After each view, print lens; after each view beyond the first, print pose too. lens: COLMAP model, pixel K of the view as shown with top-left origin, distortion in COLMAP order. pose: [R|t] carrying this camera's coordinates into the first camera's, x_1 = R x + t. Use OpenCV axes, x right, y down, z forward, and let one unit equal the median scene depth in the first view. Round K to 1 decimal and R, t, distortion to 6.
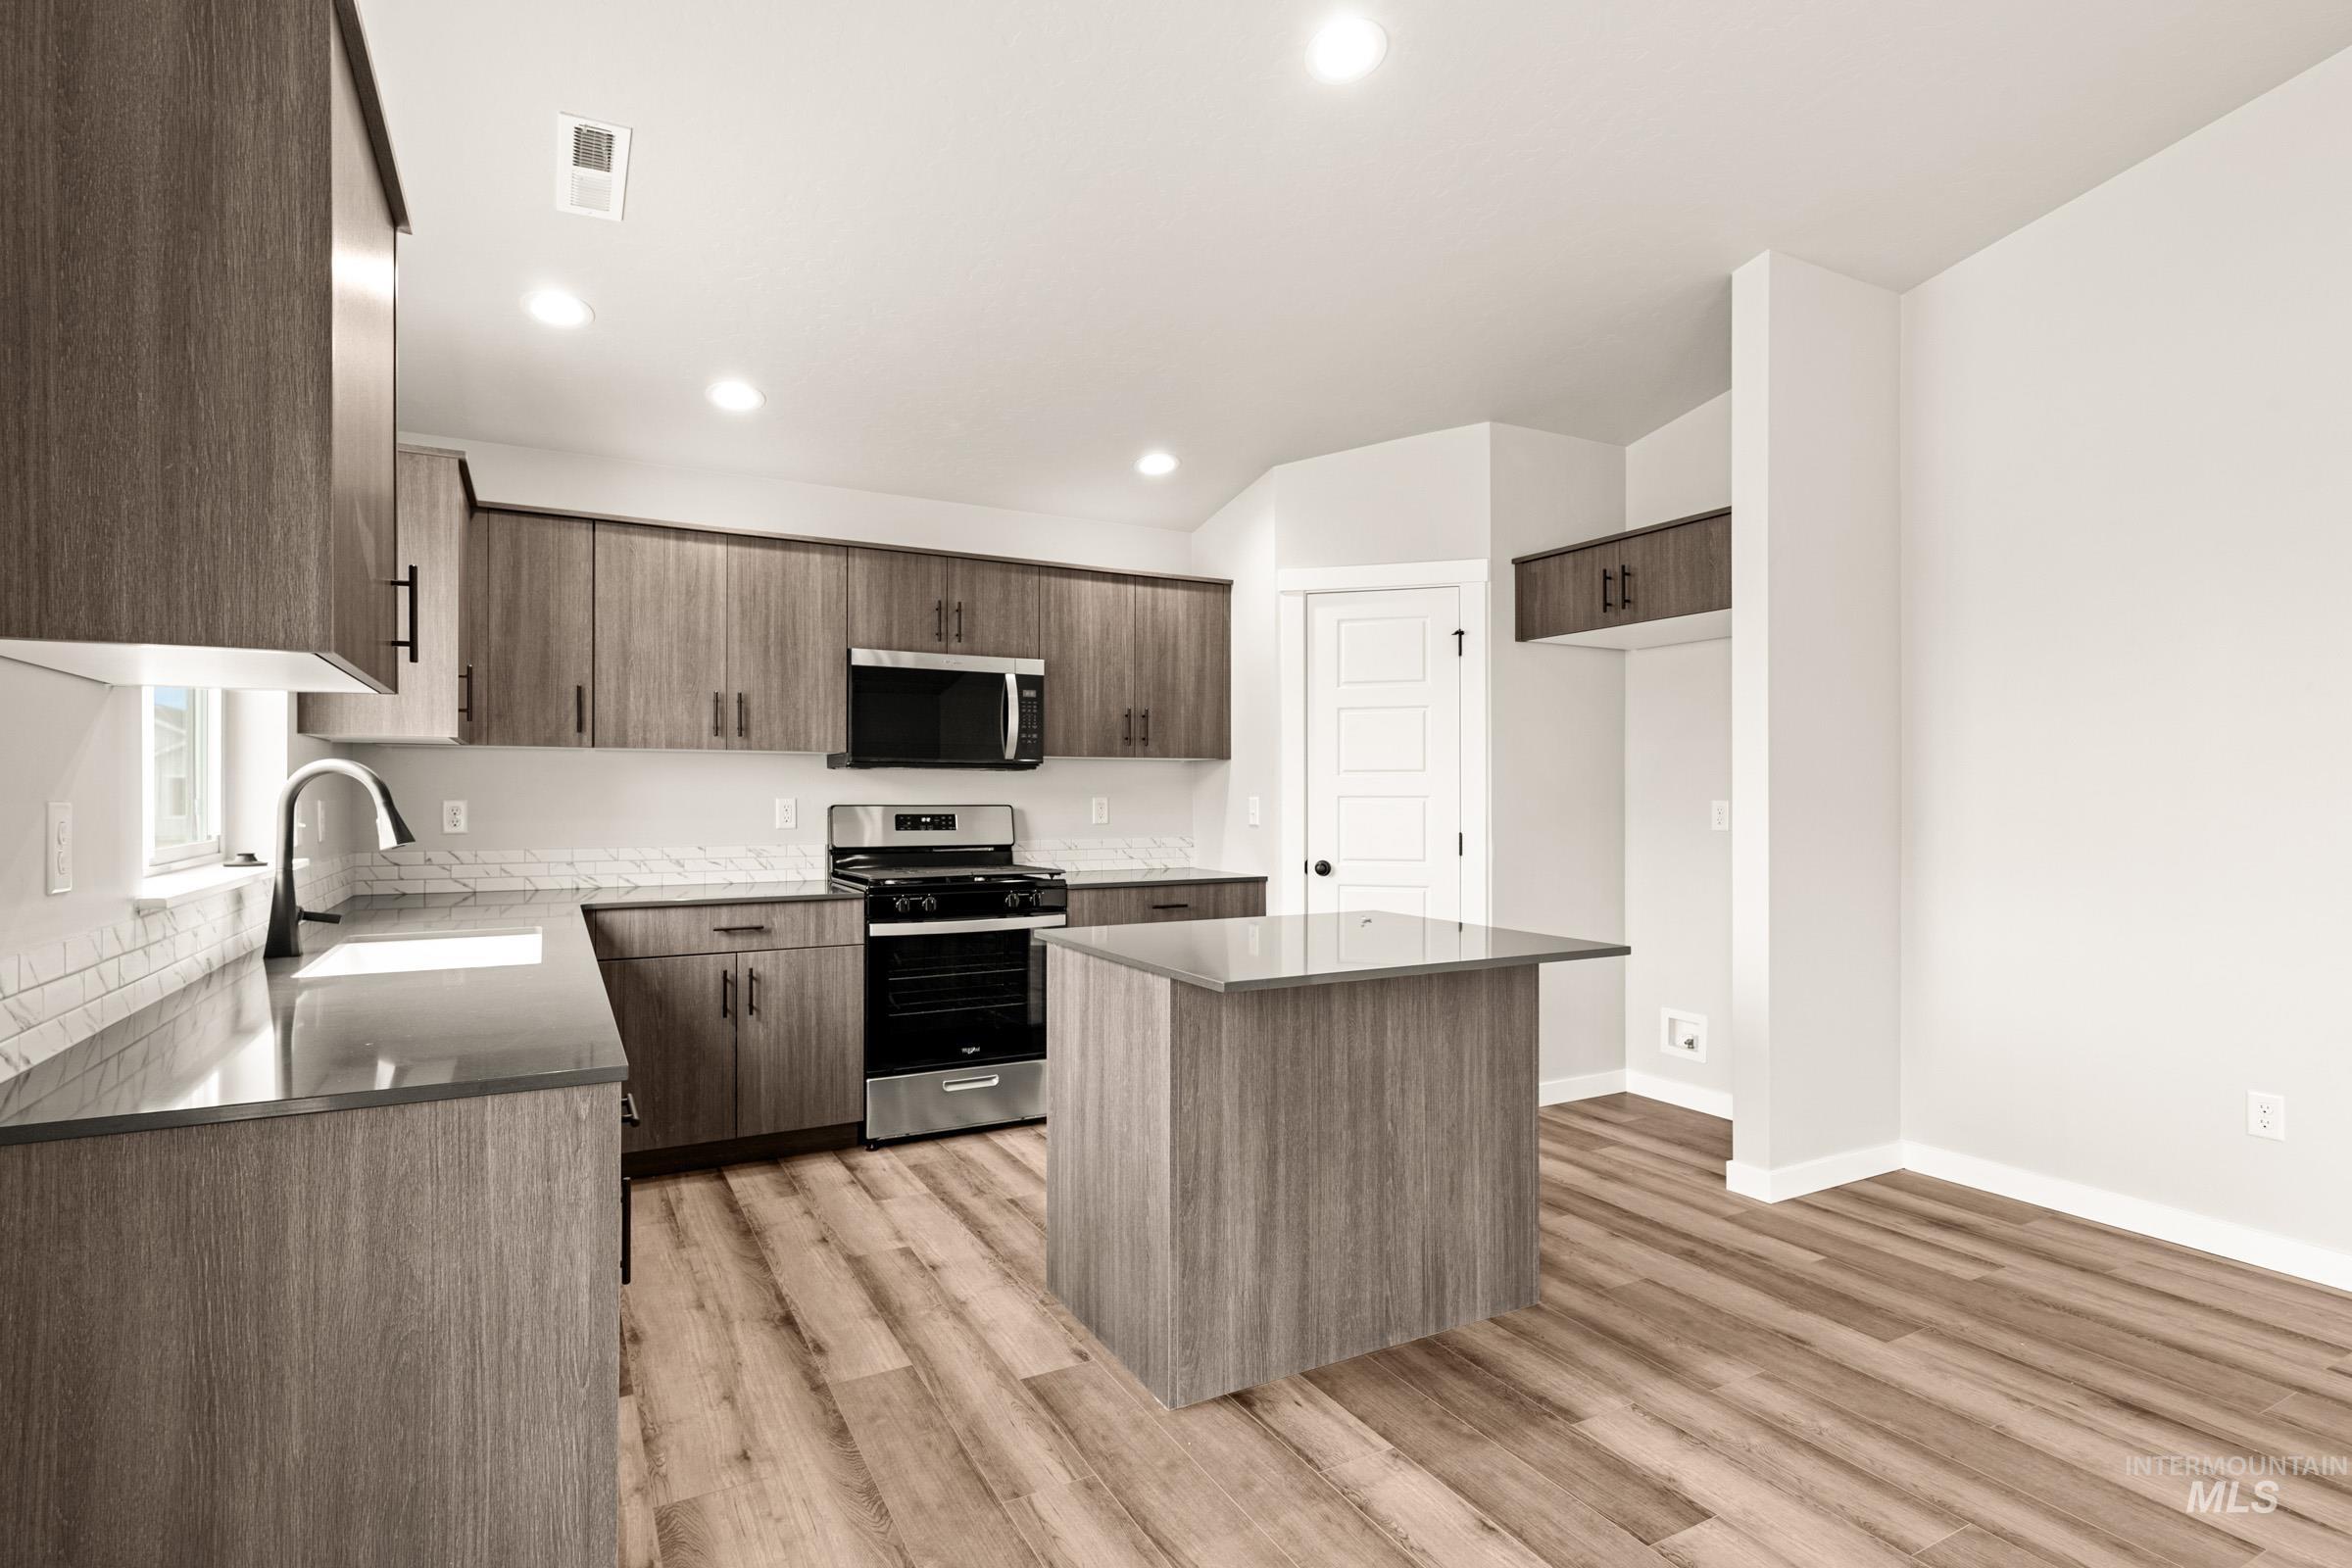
lens RADIAL K [[1157.8, 0, 1180.6], [0, 1157.8, 787.8], [0, 0, 1]] dist [0.005098, -0.003844]
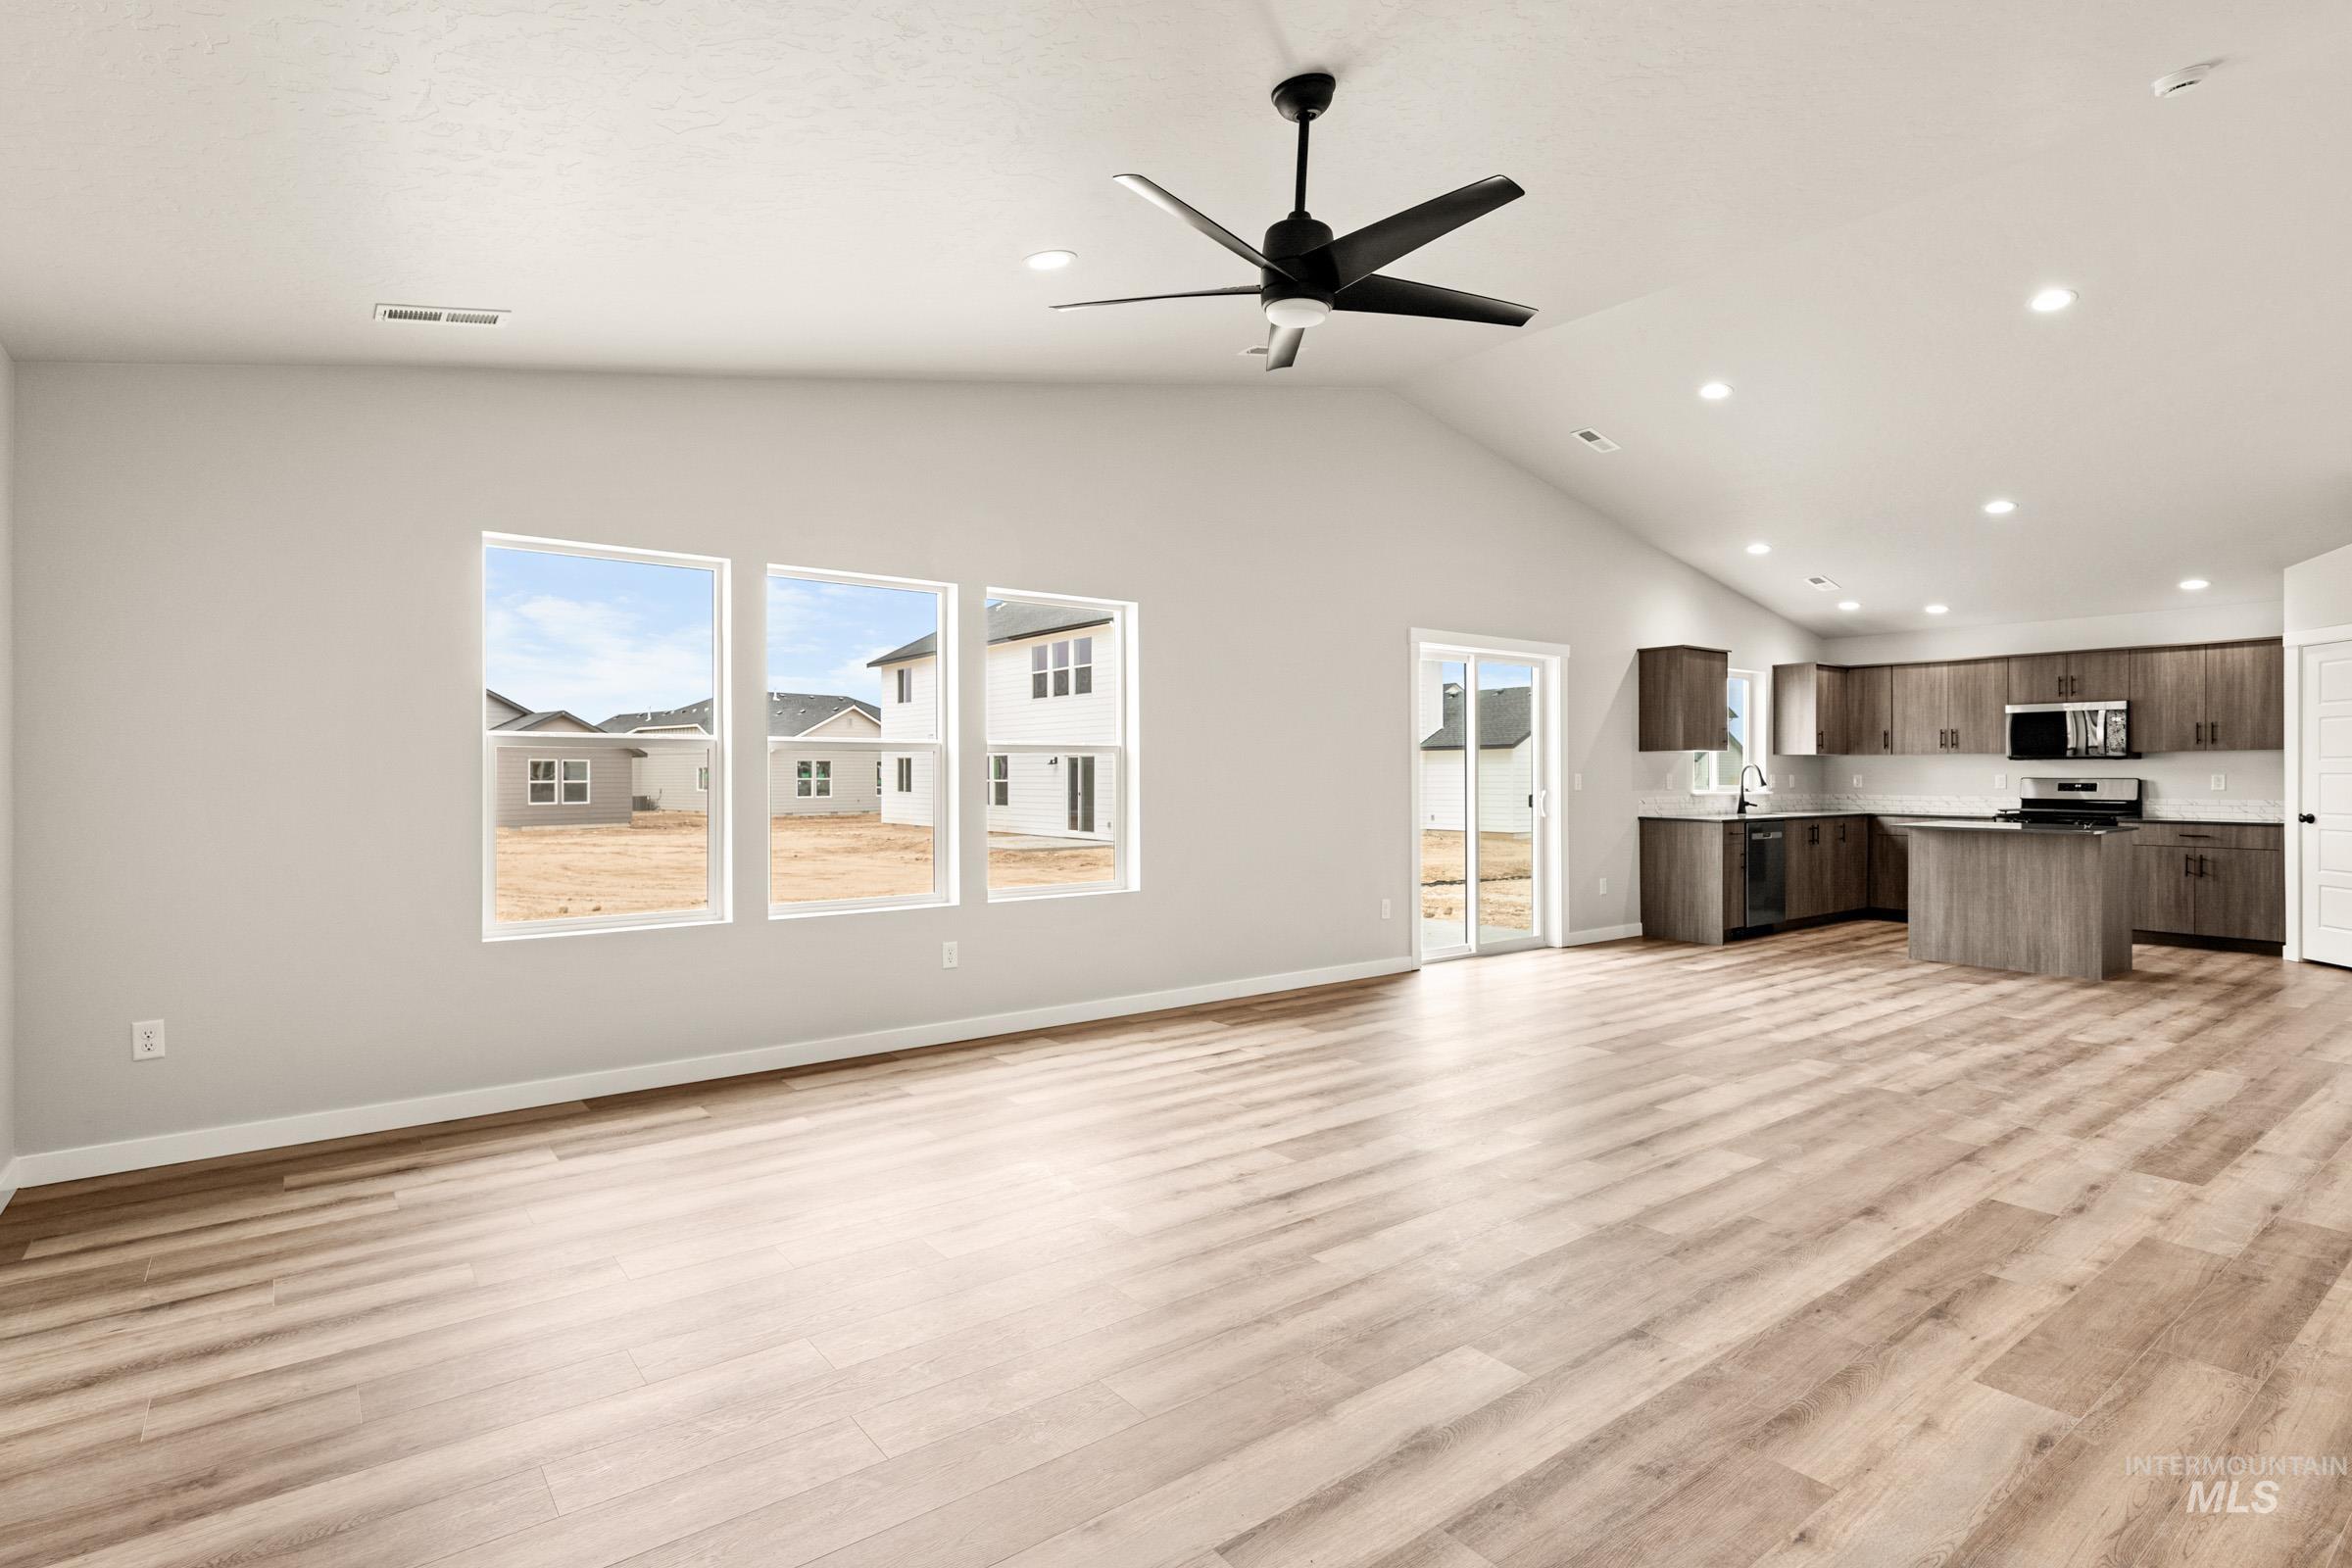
lens RADIAL K [[1157.8, 0, 1159.4], [0, 1157.8, 777.3], [0, 0, 1]] dist [0.005098, -0.003844]
pose [[0.139361, 0.002675, -0.990238, 1.623165], [0.005983, 0.999976, 0.003543, -0.002807], [0.990224, -0.006418, 0.139342, -0.863621]]
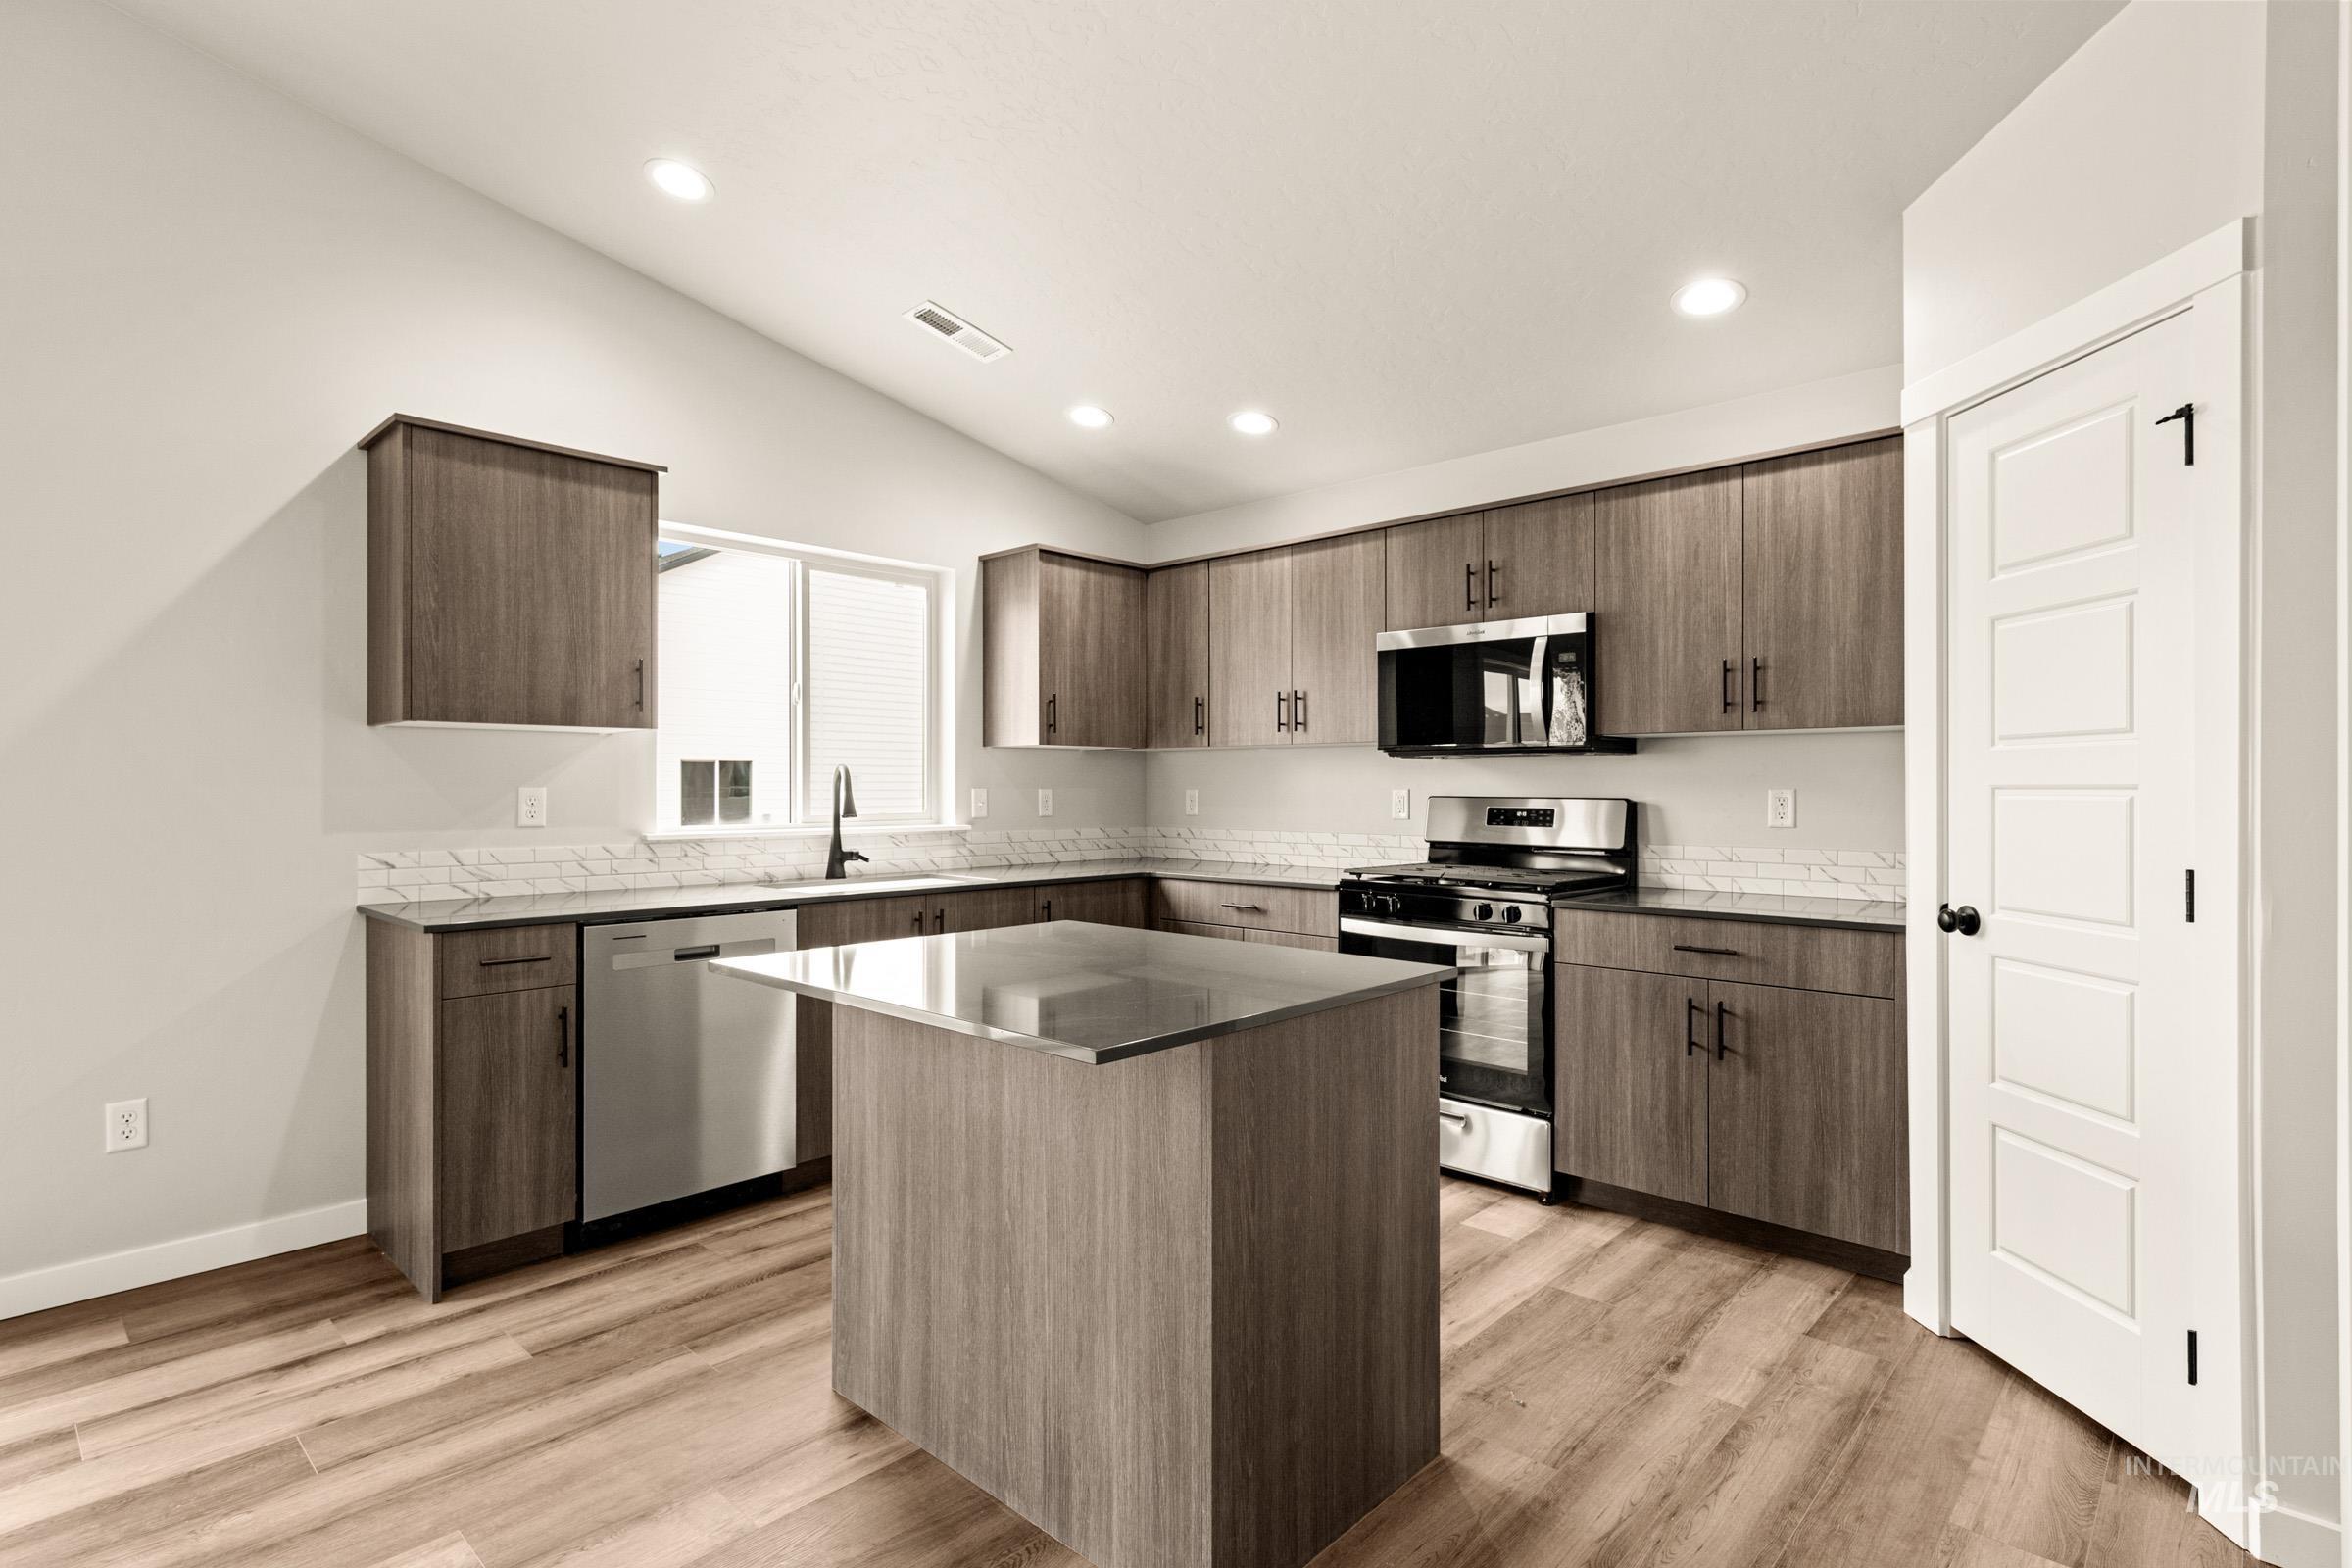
lens RADIAL K [[1157.8, 0, 1169.6], [0, 1157.8, 785.8], [0, 0, 1]] dist [0.005098, -0.003844]
pose [[0.306041, -0.001436, -0.952017, 0.572584], [0.004424, 0.999990, -0.000086, 0.005559], [0.952008, -0.004185, 0.306044, 0.529709]]
